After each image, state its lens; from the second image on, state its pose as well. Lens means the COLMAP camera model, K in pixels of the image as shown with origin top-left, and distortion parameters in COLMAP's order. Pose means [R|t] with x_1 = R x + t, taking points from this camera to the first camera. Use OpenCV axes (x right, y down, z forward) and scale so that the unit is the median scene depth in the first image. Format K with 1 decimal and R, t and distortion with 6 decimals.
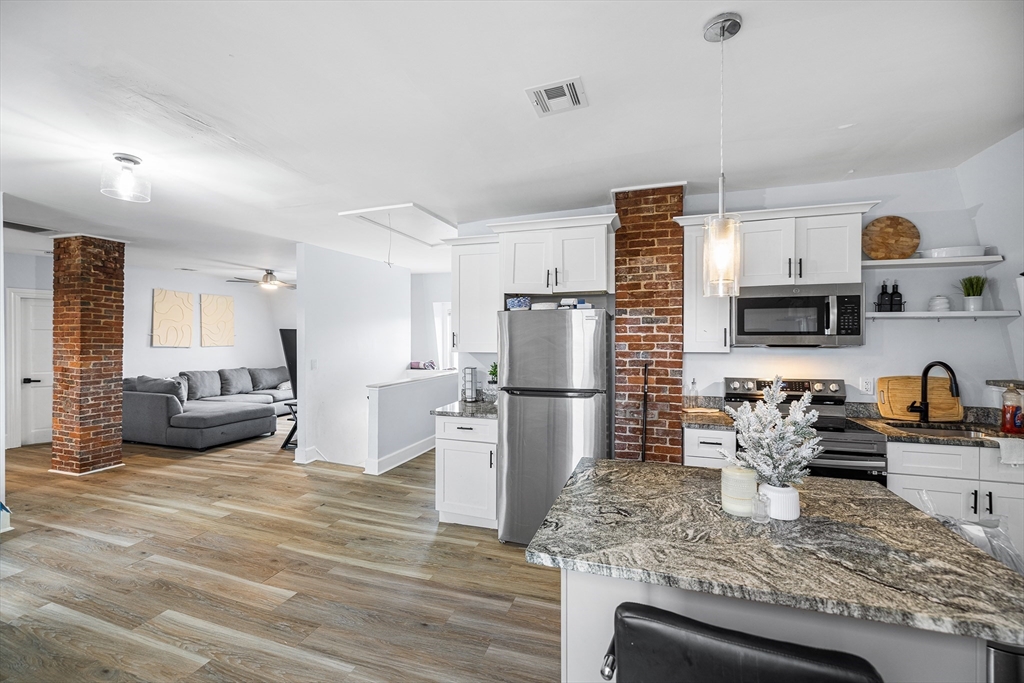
lens RADIAL K [[442.4, 0, 512.0], [0, 442.4, 341.5], [0, 0, 1]] dist [-0.000740, -0.000158]
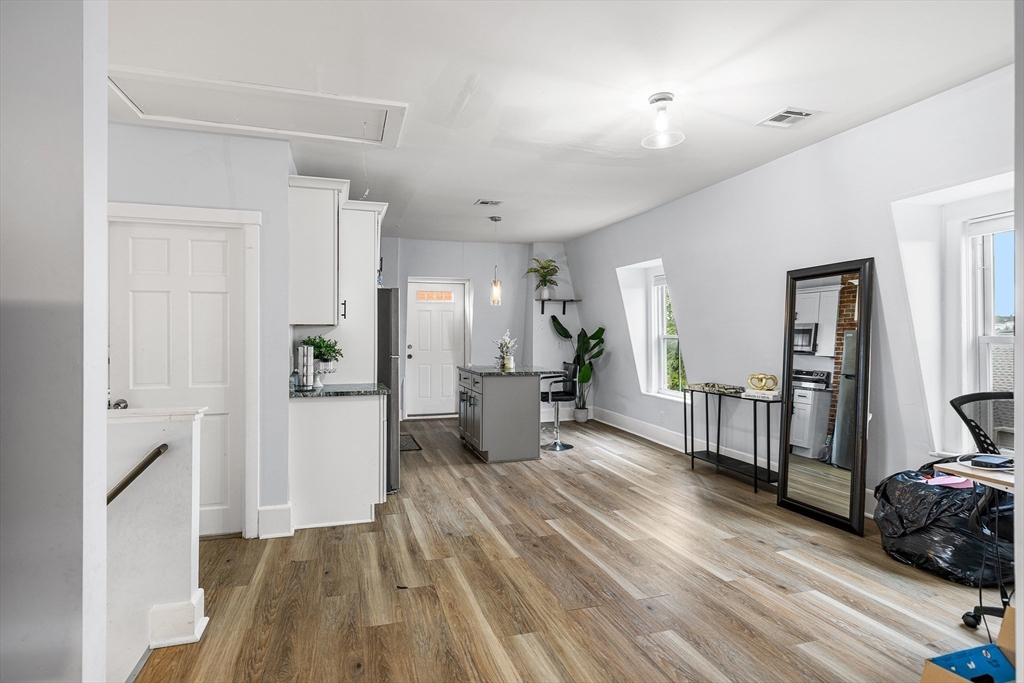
lens RADIAL K [[528.1, 0, 512.0], [0, 528.1, 341.5], [0, 0, 1]] dist [-0.000227, -0.000065]
pose [[-0.598454, -0.009319, 0.801103, -4.468438], [0.004830, 0.999872, 0.015240, 0.165852], [-0.801143, 0.012990, -0.598332, 5.447406]]
